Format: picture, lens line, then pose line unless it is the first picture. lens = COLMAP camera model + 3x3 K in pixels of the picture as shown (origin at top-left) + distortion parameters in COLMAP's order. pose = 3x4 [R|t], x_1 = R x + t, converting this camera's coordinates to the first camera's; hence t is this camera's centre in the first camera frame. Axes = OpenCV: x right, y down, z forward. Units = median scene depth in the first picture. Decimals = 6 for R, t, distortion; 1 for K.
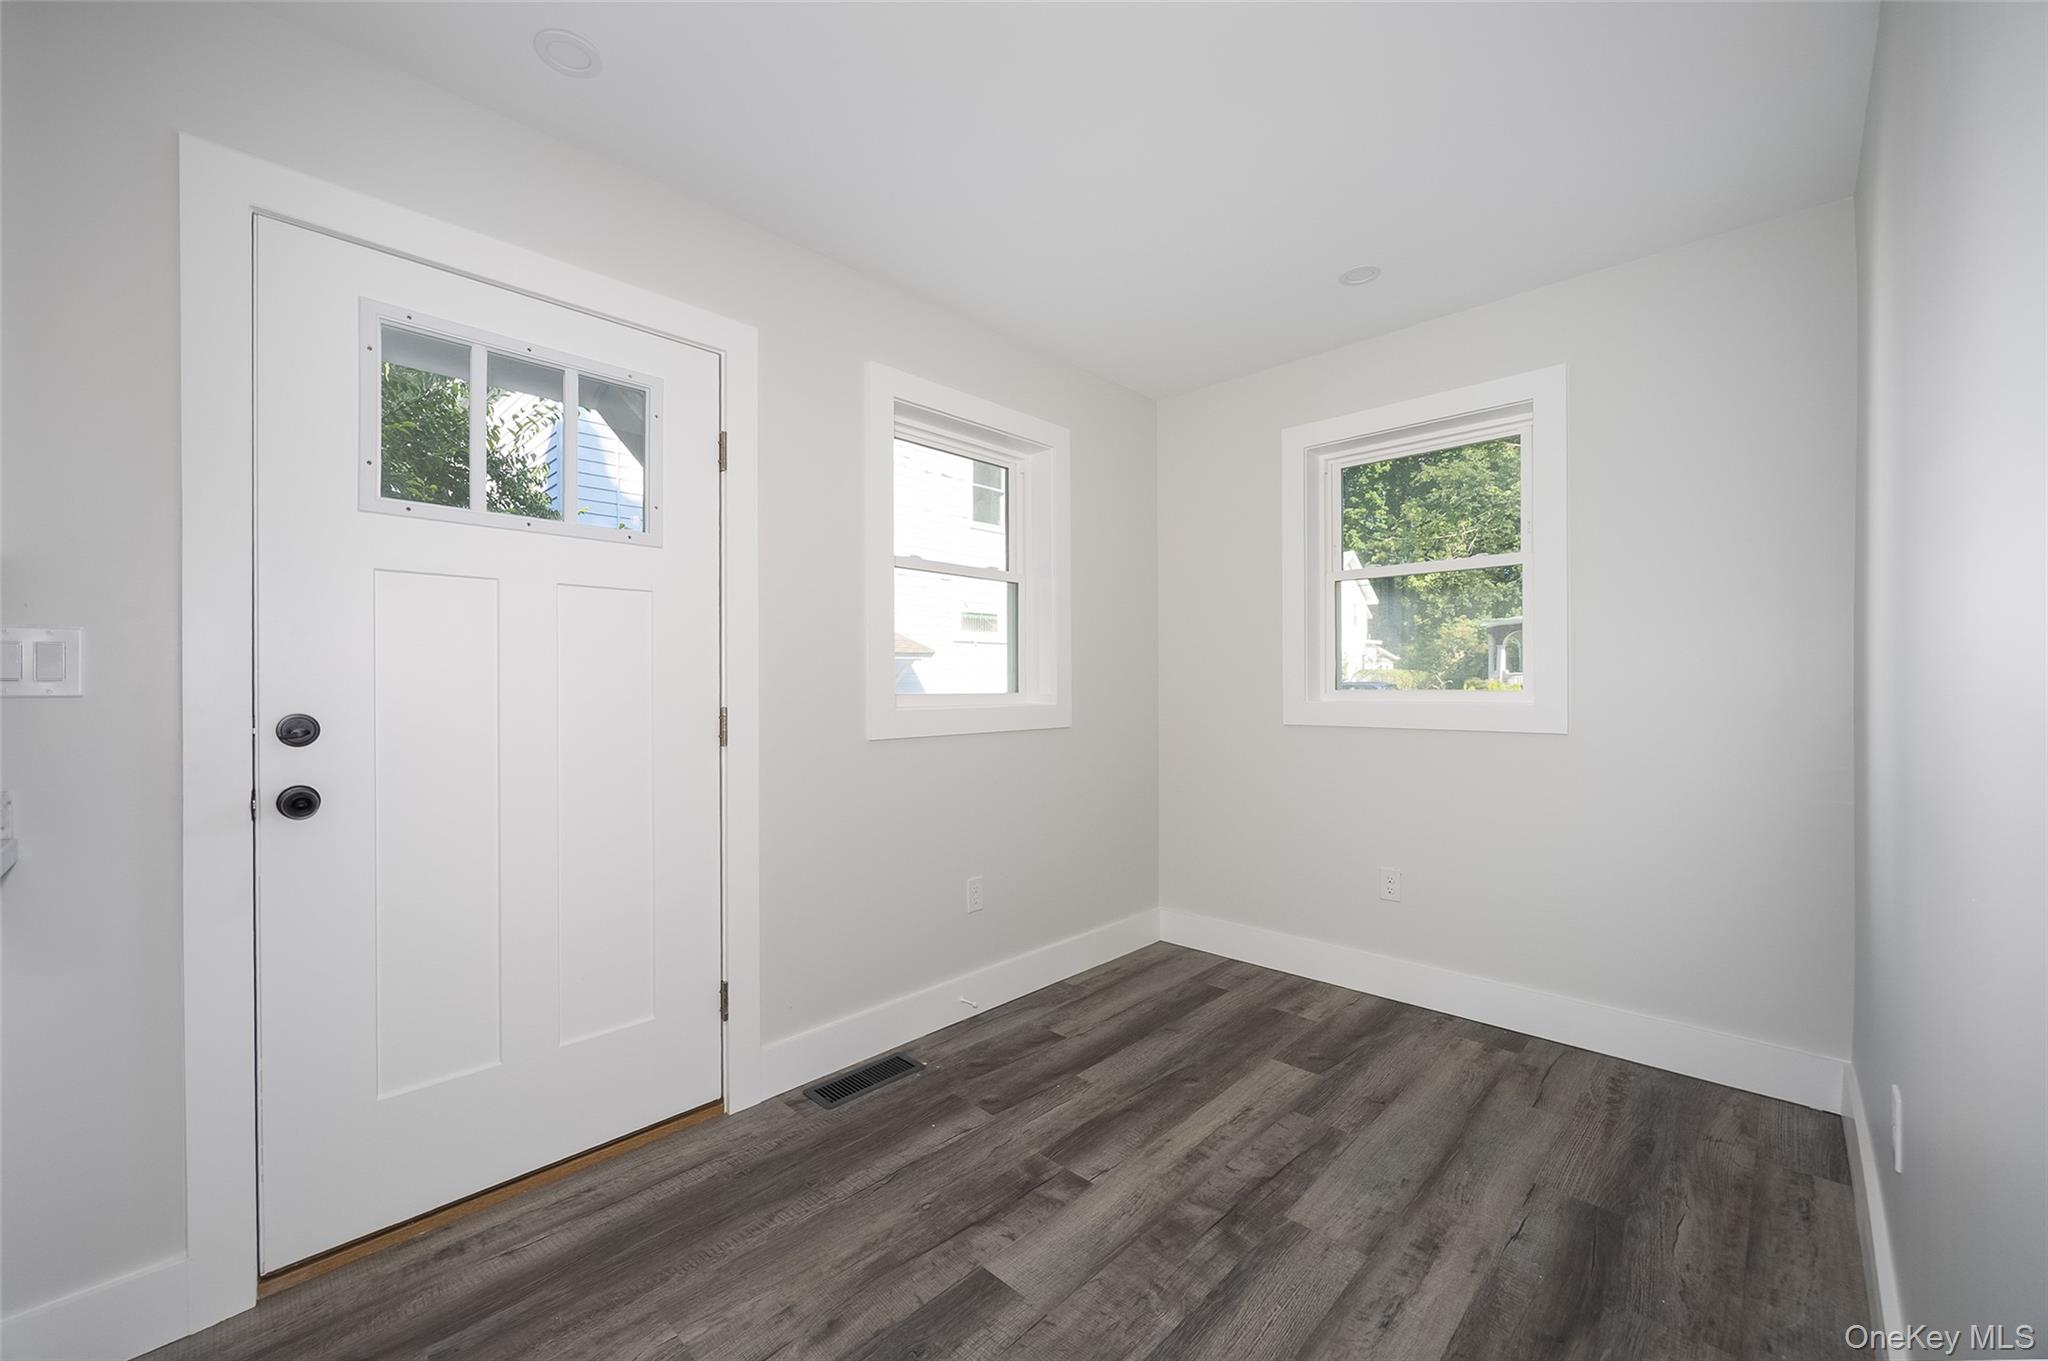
lens RADIAL K [[796.0, 0, 1011.6], [0, 796.0, 691.4], [0, 0, 1]] dist [-0.002937, 0.000244]
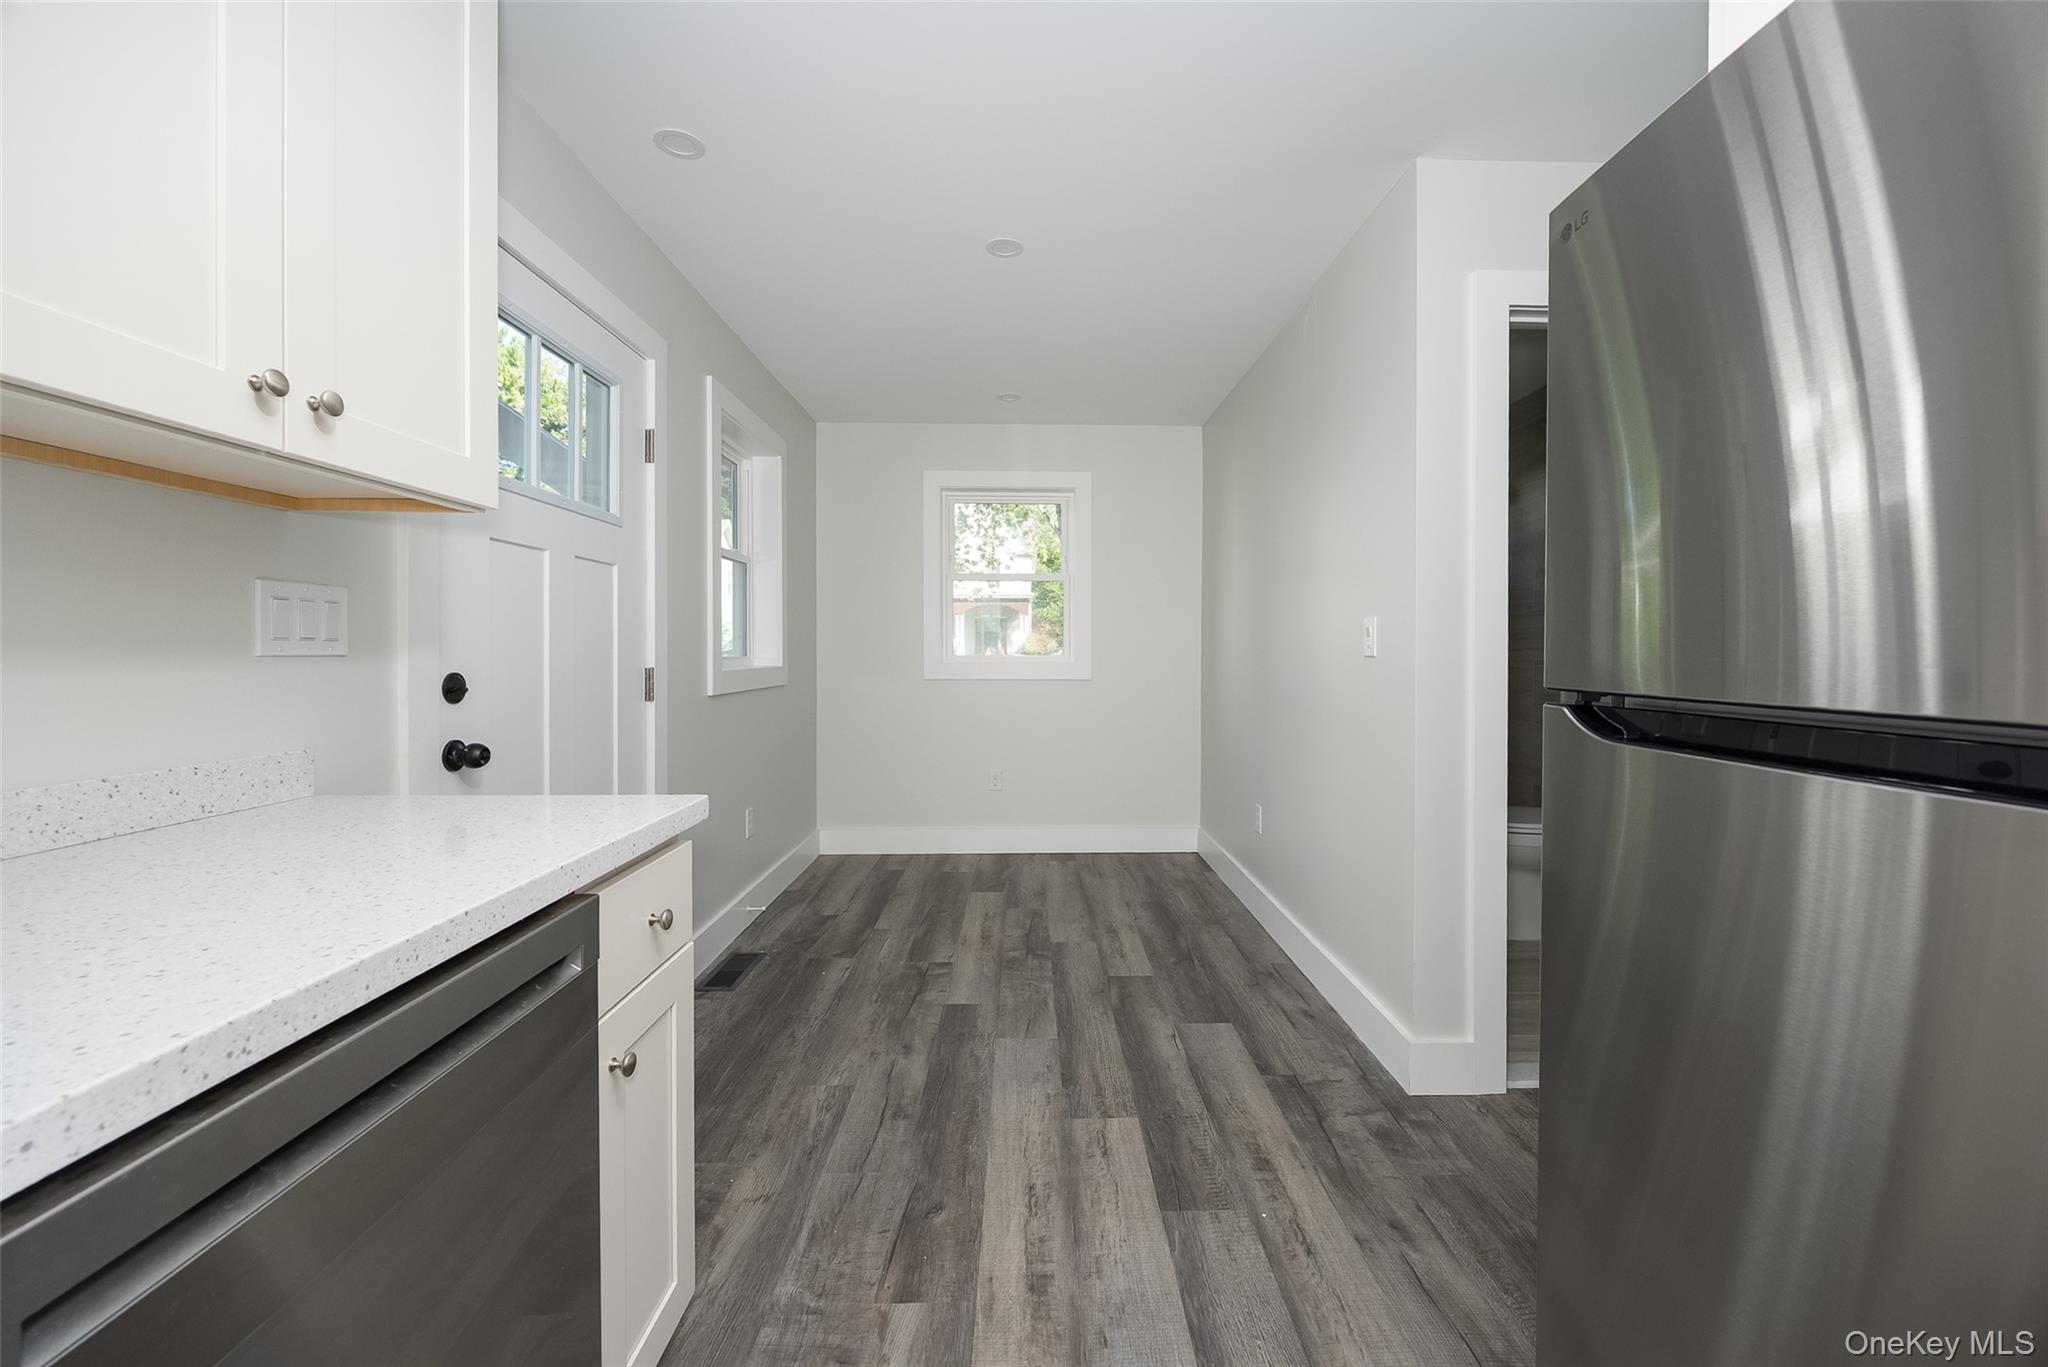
lens RADIAL K [[796.0, 0, 1035.0], [0, 796.0, 665.5], [0, 0, 1]] dist [-0.002937, 0.000244]
pose [[0.701723, -0.000403, 0.712450, -0.936021], [-0.004956, 0.999973, 0.005447, 0.008436], [-0.712433, -0.007353, 0.701702, -0.248750]]
